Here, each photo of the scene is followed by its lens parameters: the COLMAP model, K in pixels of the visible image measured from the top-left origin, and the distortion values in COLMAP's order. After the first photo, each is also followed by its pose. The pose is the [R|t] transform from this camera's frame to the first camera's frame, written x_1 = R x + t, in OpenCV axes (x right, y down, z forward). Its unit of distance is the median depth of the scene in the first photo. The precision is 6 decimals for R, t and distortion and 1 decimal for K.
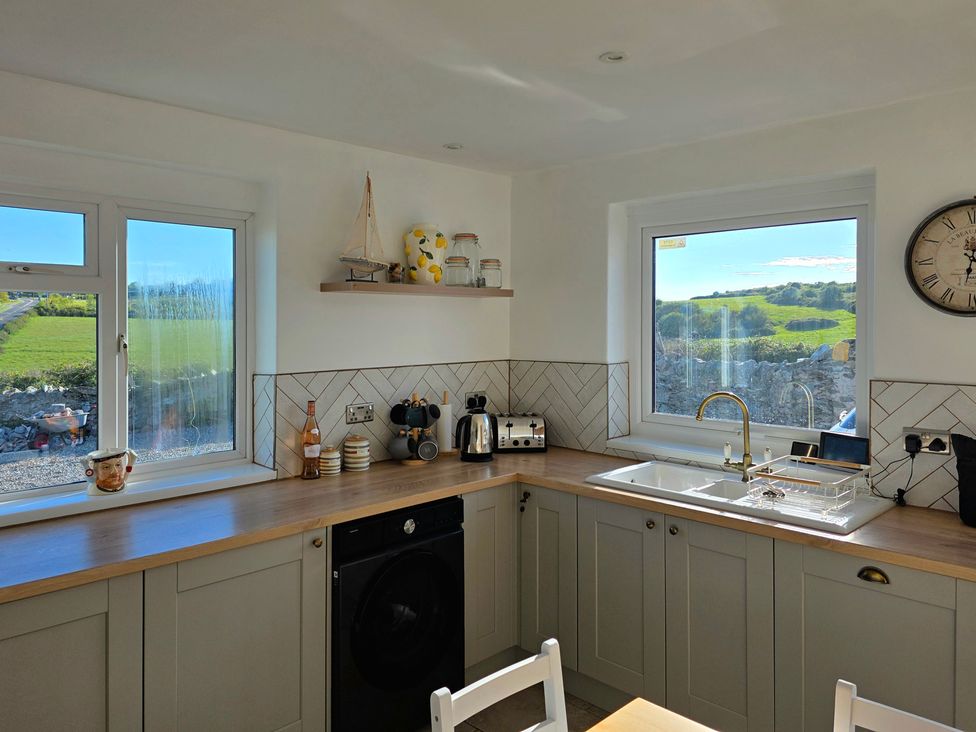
lens RADIAL K [[683.8, 0, 457.6], [0, 683.8, 331.0], [0, 0, 1]] dist [0.036574, -0.012478]
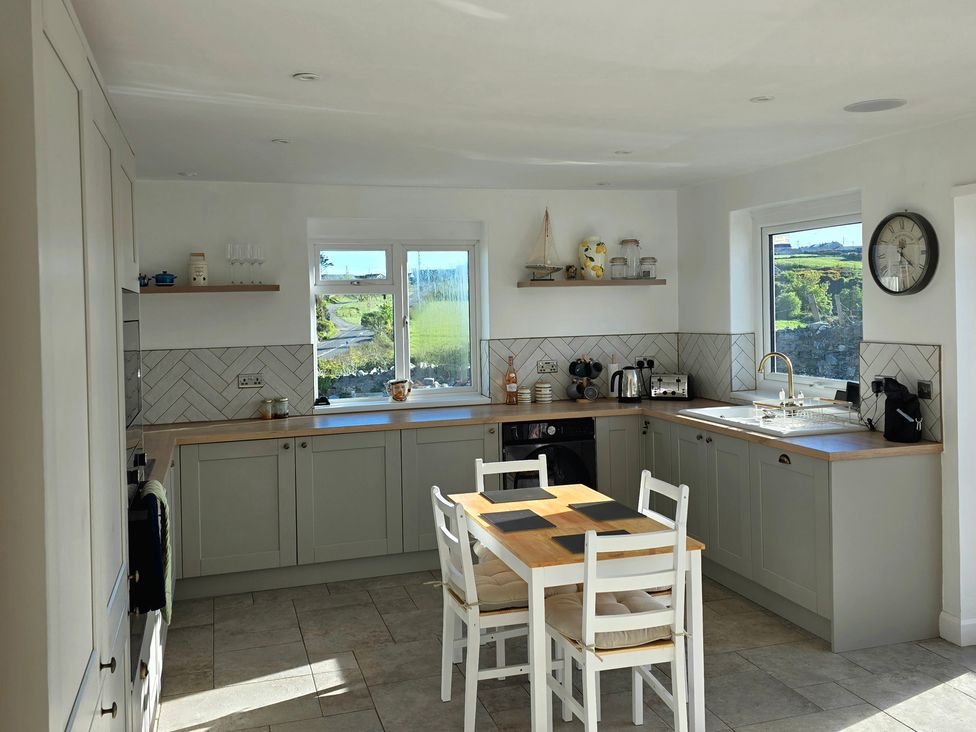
lens RADIAL K [[874.4, 0, 490.4], [0, 874.4, 364.1], [0, 0, 1]] dist [0.063284, -0.001966]
pose [[0.883156, 0.013647, -0.468881, 0.652045], [0.013635, 0.998407, 0.054742, 0.007063], [0.468881, -0.054739, 0.881563, -0.762044]]
